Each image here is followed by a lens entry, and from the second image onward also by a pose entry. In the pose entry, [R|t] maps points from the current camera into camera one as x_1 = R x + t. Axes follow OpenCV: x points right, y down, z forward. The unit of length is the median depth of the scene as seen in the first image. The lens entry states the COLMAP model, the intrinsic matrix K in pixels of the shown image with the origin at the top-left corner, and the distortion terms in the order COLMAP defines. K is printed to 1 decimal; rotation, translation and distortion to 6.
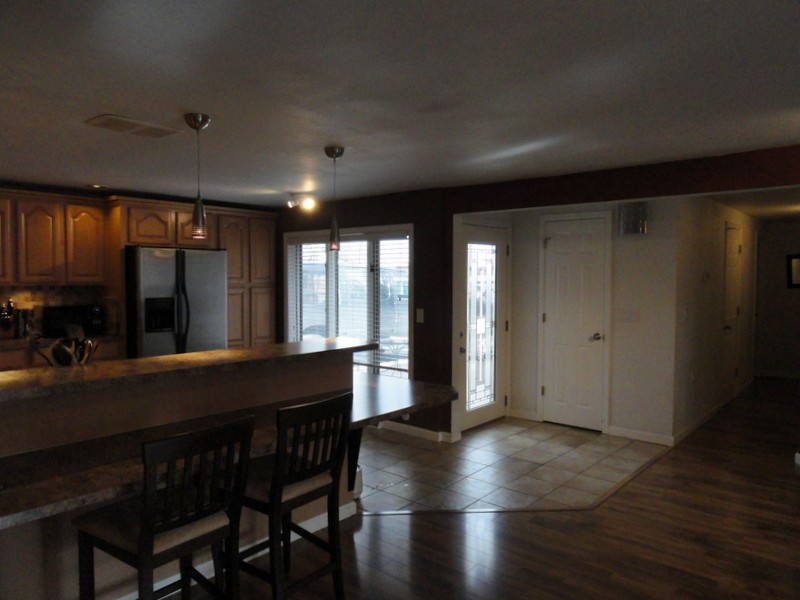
lens RADIAL K [[565.9, 0, 402.2], [0, 565.9, 298.2], [0, 0, 1]] dist [0.018184, -0.001300]
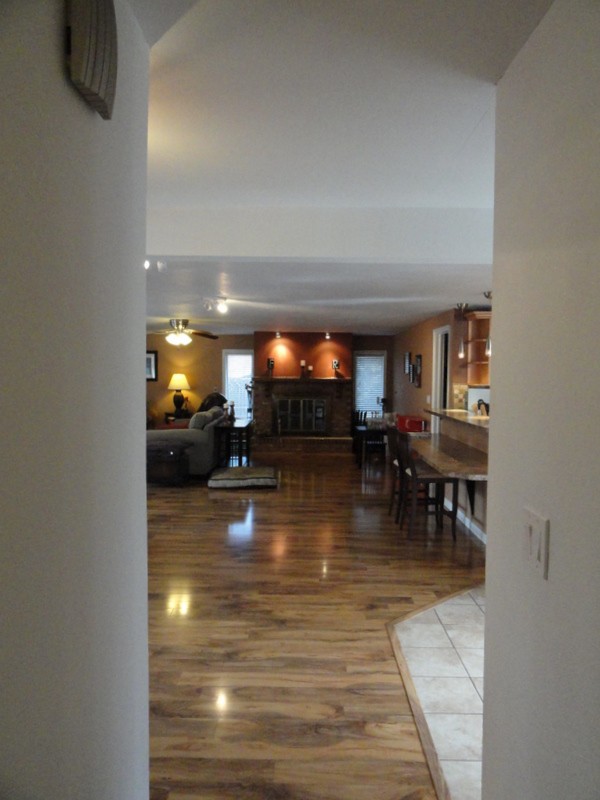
lens RADIAL K [[565.9, 0, 301.2], [0, 565.9, 403.5], [0, 0, 1]] dist [0.018184, -0.001300]
pose [[-0.763907, 0.021254, -0.644977, 0.996129], [-0.038059, 0.996234, 0.077907, -0.054393], [0.644204, 0.084061, -0.760221, 1.529367]]
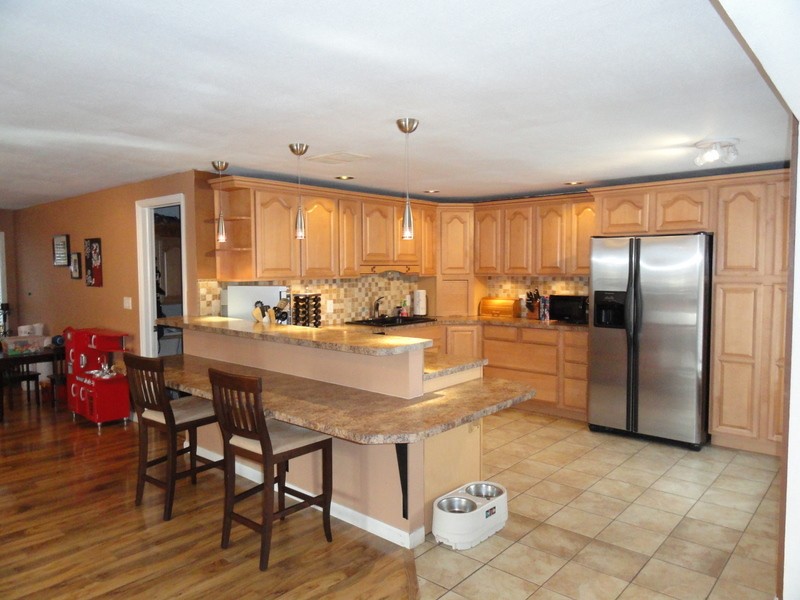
lens RADIAL K [[565.9, 0, 398.5], [0, 565.9, 297.9], [0, 0, 1]] dist [0.018184, -0.001300]
pose [[-0.028077, 0.050070, -0.998351, 0.657524], [-0.035131, 0.998078, 0.051044, -0.032449], [0.998988, 0.036506, -0.026264, 0.875665]]
